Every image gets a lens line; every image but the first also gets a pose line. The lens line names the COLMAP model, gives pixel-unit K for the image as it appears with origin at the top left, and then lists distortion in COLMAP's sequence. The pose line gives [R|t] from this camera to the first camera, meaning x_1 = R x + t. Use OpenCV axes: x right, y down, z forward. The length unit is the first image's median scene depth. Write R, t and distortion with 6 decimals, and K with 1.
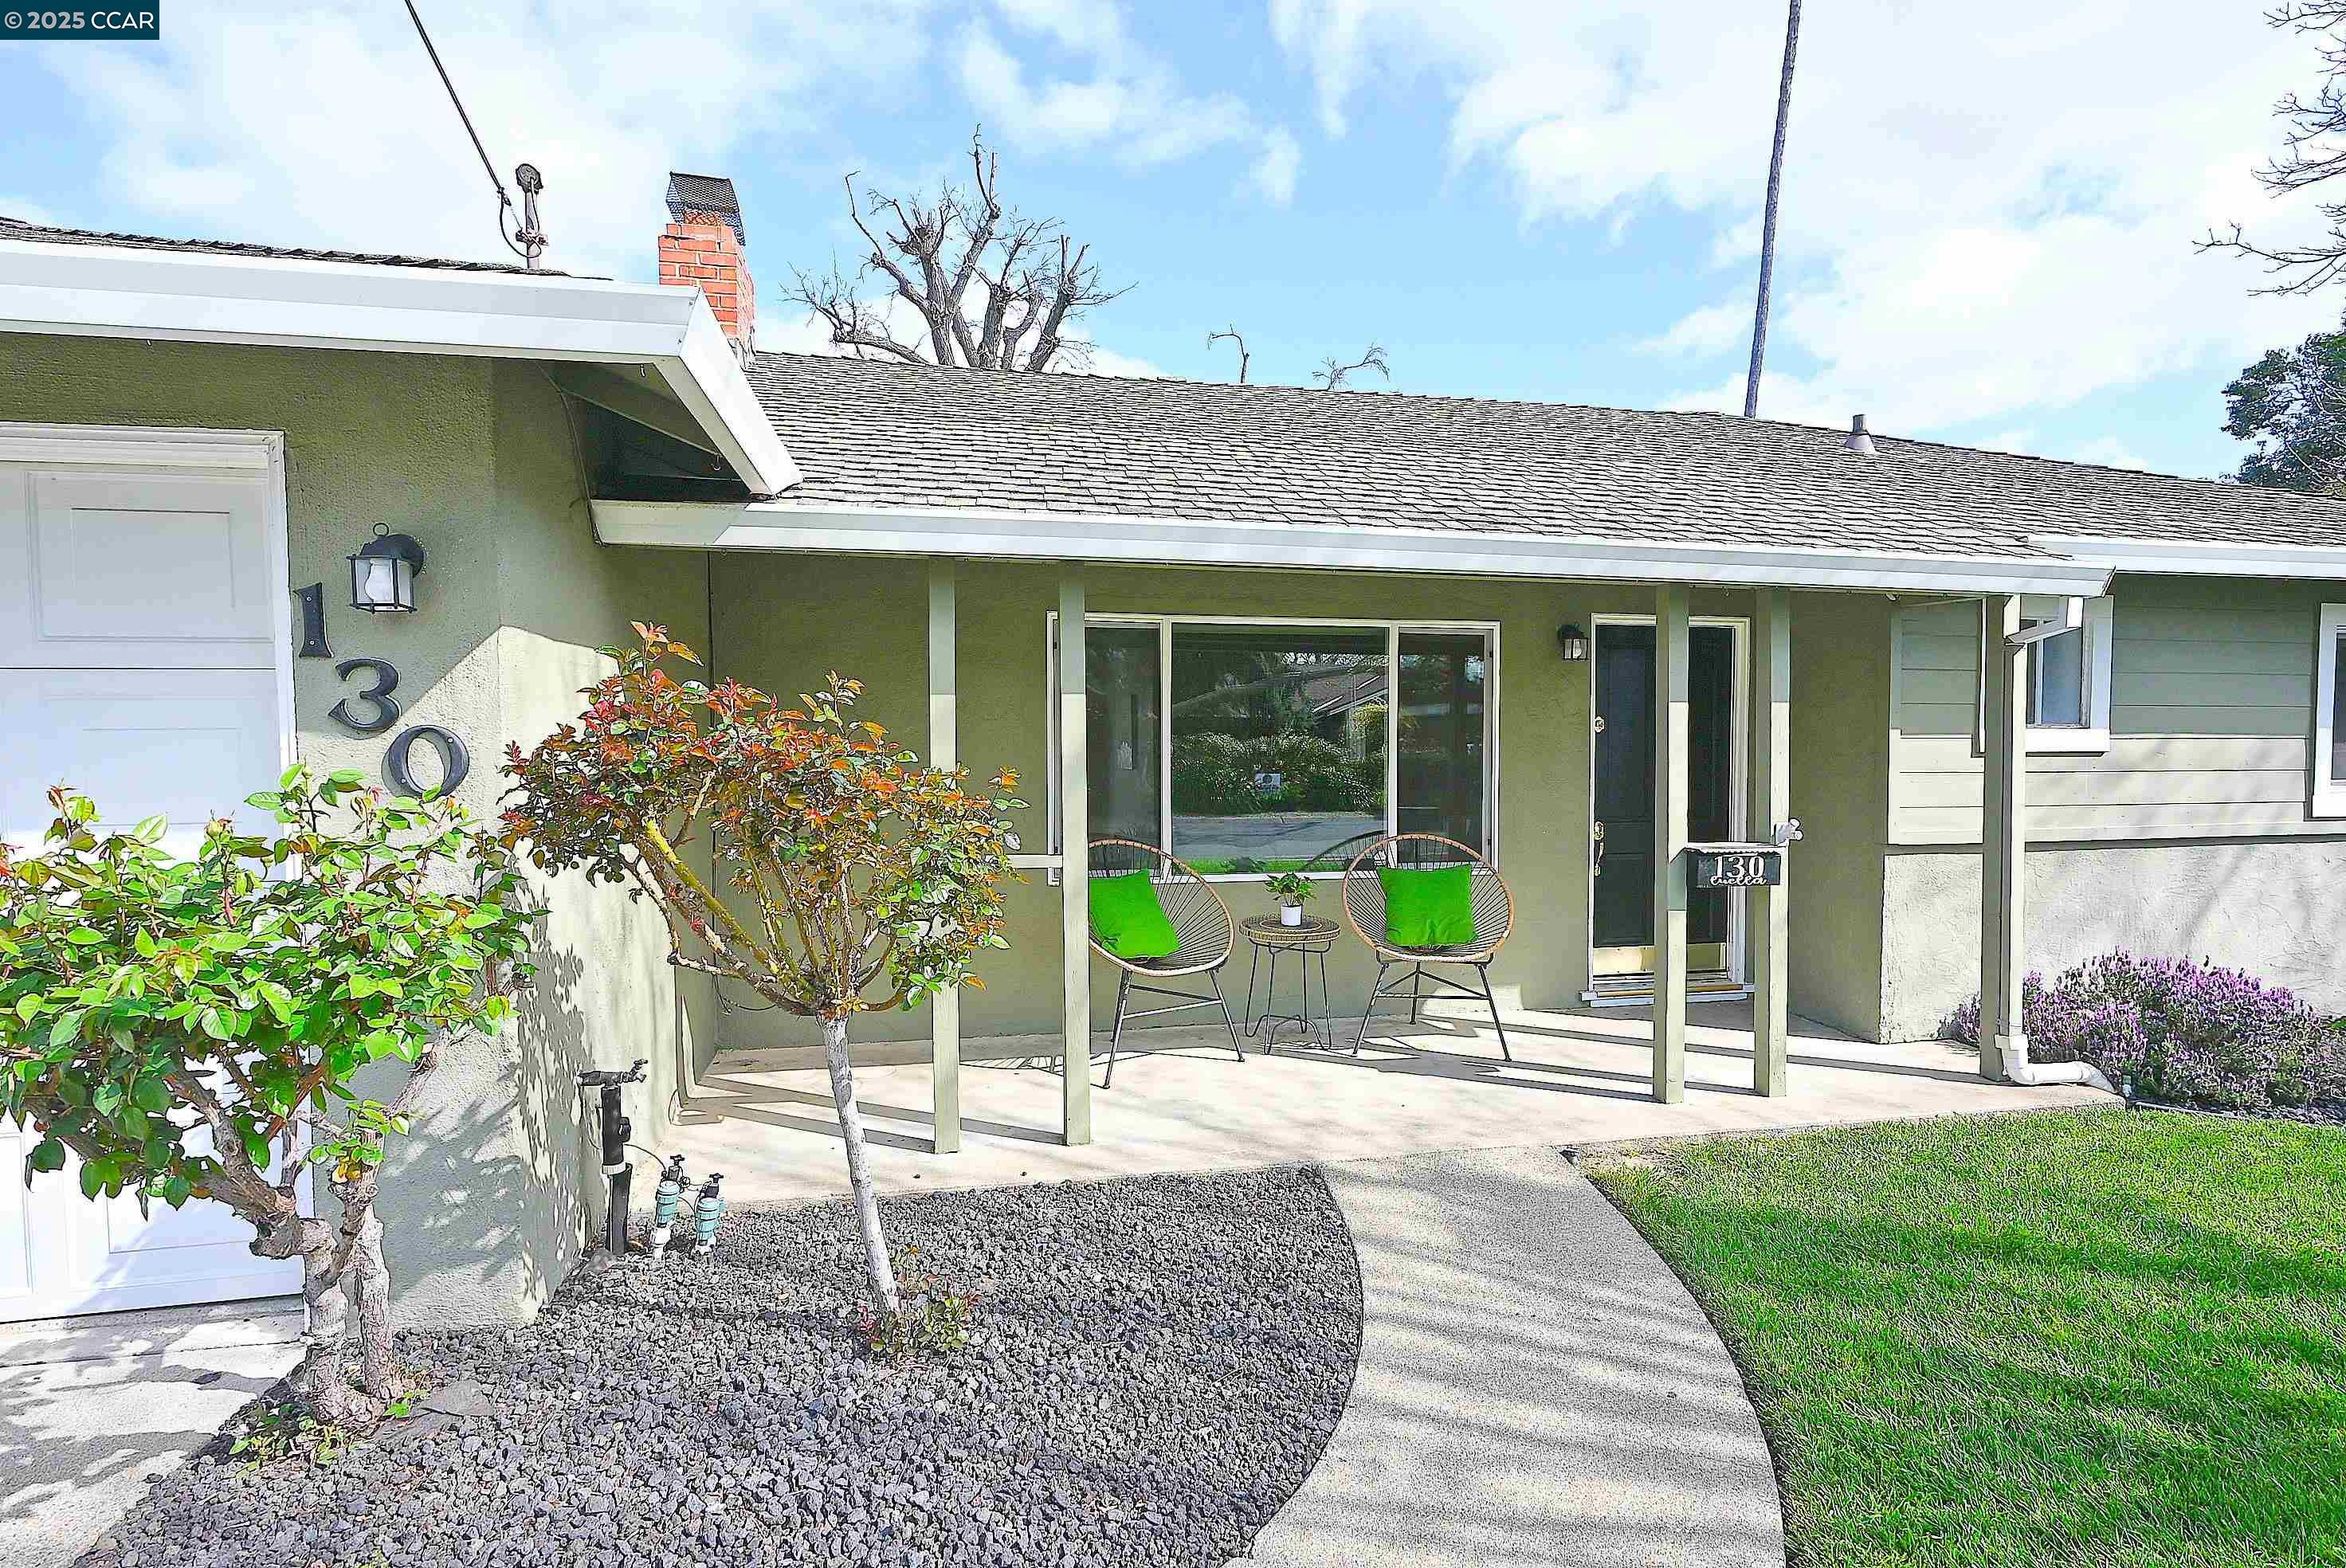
lens RADIAL K [[1143.2, 0, 1179.5], [0, 1143.2, 792.1], [0, 0, 1]] dist [0.001214, 0.000508]
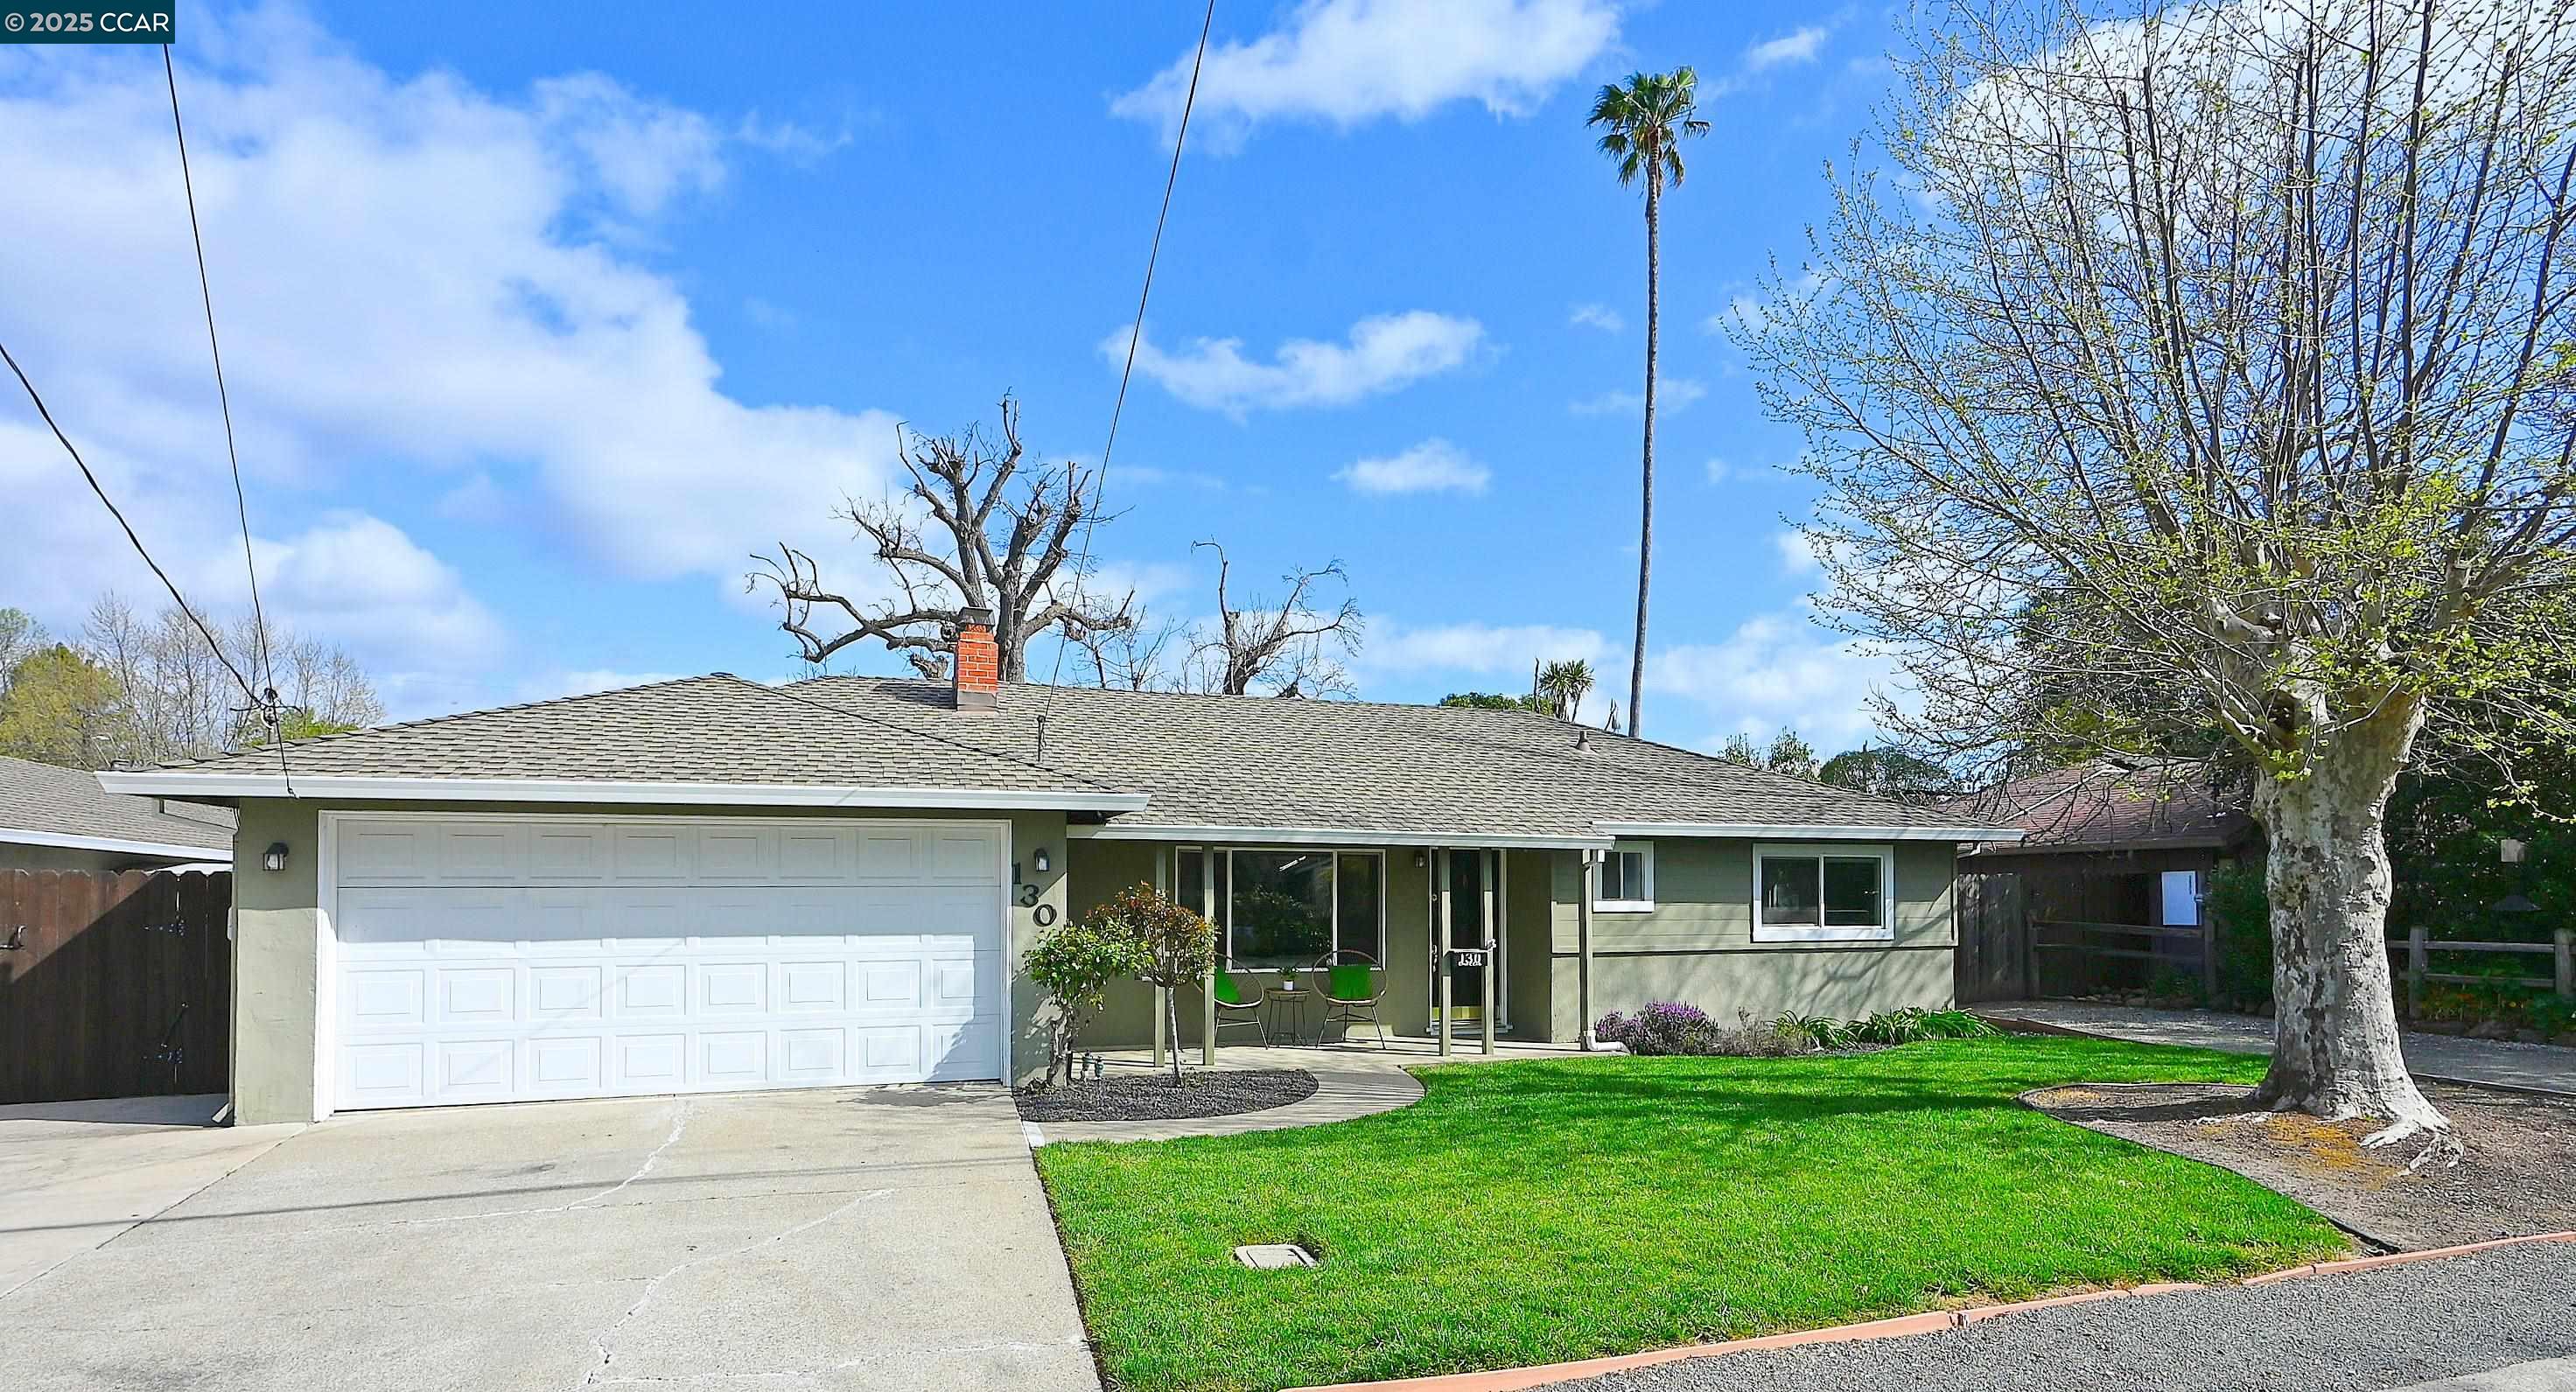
lens RADIAL K [[1317.3, 0, 1293.3], [0, 1317.3, 855.4], [0, 0, 1]] dist [-0.018951, 0.011451]
pose [[0.991421, 0.007785, 0.130477, -0.219920], [0.001786, 0.997325, -0.073075, 0.042378], [-0.130697, 0.072681, 0.988755, -1.477100]]
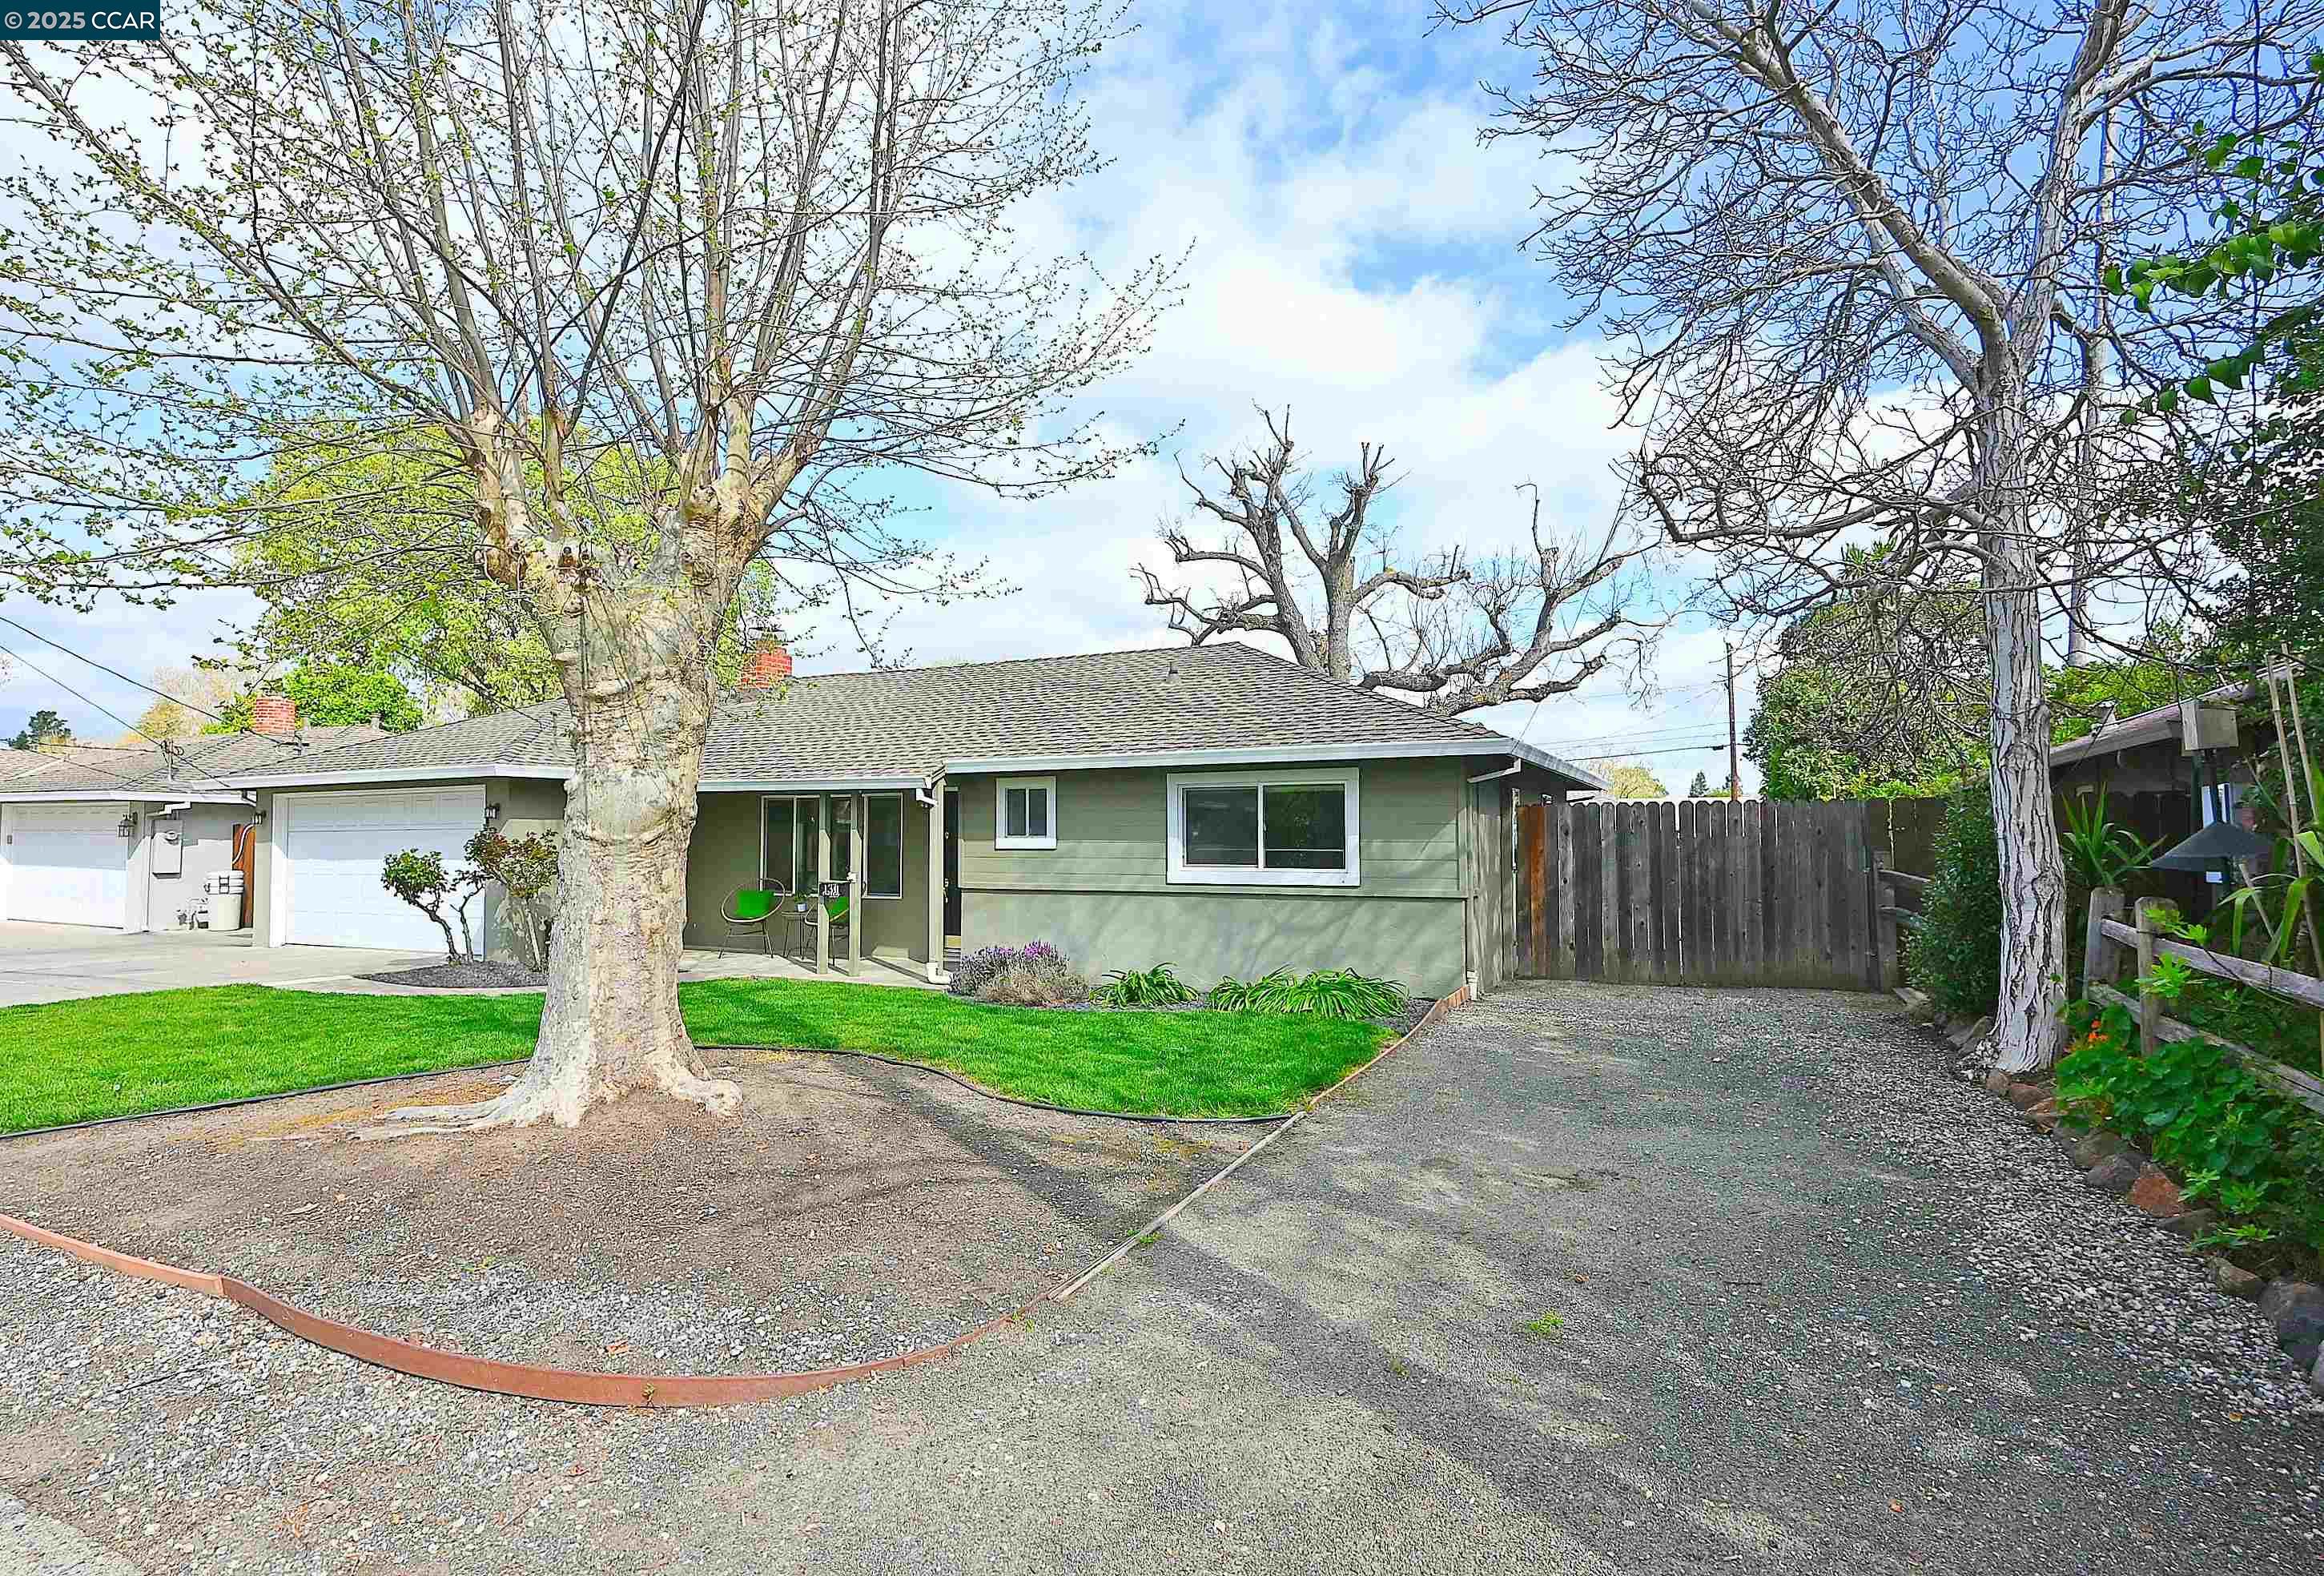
lens RADIAL K [[1176.7, 0, 1162.0], [0, 1176.7, 788.0], [0, 0, 1]] dist [0.000613, 0.000009]
pose [[0.787702, -0.022553, -0.615643, 2.394559], [-0.030459, 0.996682, -0.075484, 0.011791], [0.615303, 0.078210, 0.784401, -0.630815]]
